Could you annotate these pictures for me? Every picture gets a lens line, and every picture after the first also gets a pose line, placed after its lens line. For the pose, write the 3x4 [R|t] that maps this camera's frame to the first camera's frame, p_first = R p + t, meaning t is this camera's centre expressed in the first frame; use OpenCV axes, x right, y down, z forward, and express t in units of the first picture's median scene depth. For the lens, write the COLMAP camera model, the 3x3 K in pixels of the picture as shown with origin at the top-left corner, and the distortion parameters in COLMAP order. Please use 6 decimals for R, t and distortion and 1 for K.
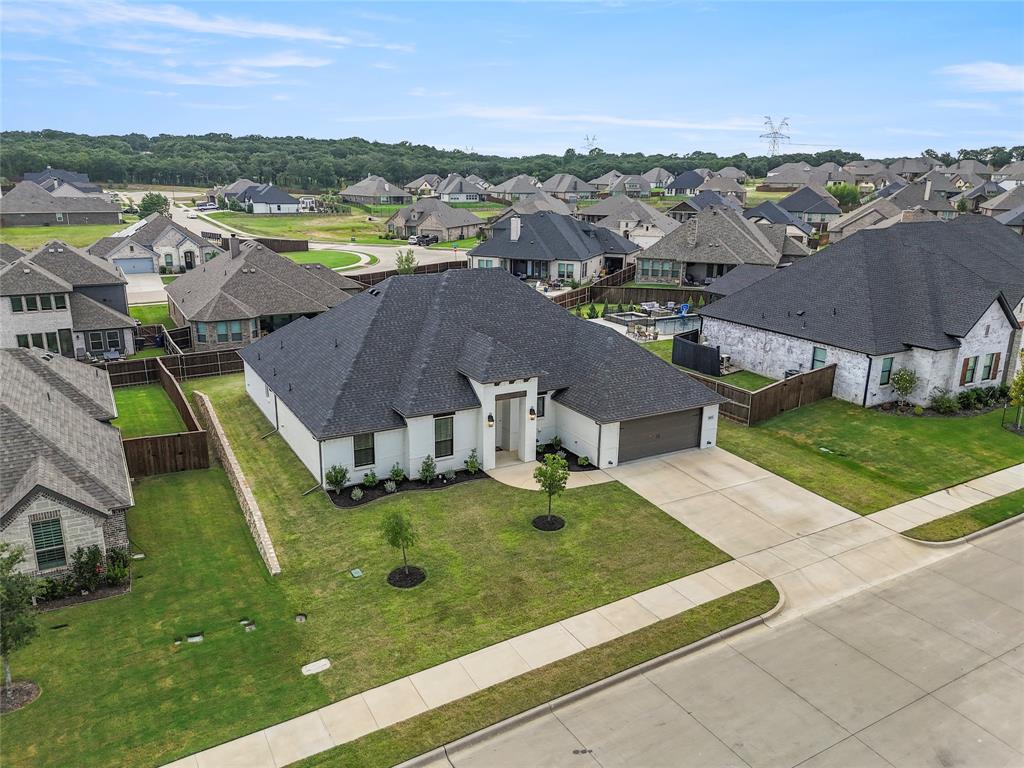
lens RADIAL K [[756.3, 0, 509.7], [0, 756.3, 383.5], [0, 0, 1]] dist [0.071648, -0.074547]
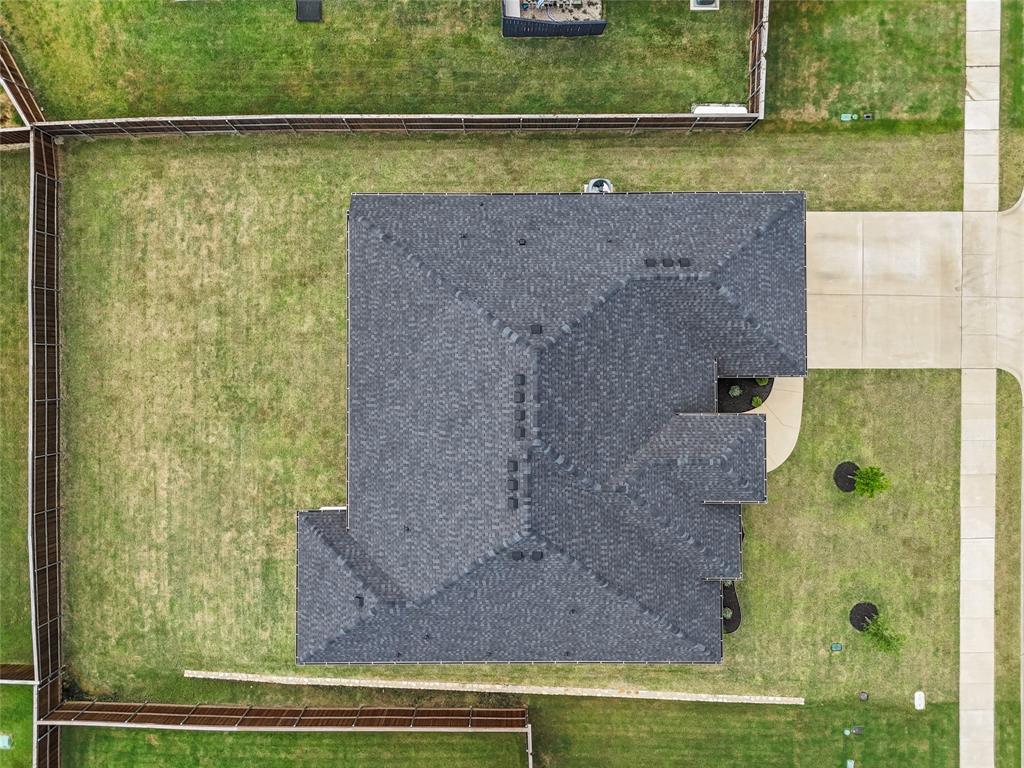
lens RADIAL K [[756.3, 0, 509.7], [0, 756.3, 383.5], [0, 0, 1]] dist [0.071648, -0.074547]
pose [[0.484696, -0.874681, -0.001602, -0.056562], [0.251239, 0.137466, 0.958114, -0.849994], [-0.837824, -0.464797, 0.286383, 0.935832]]
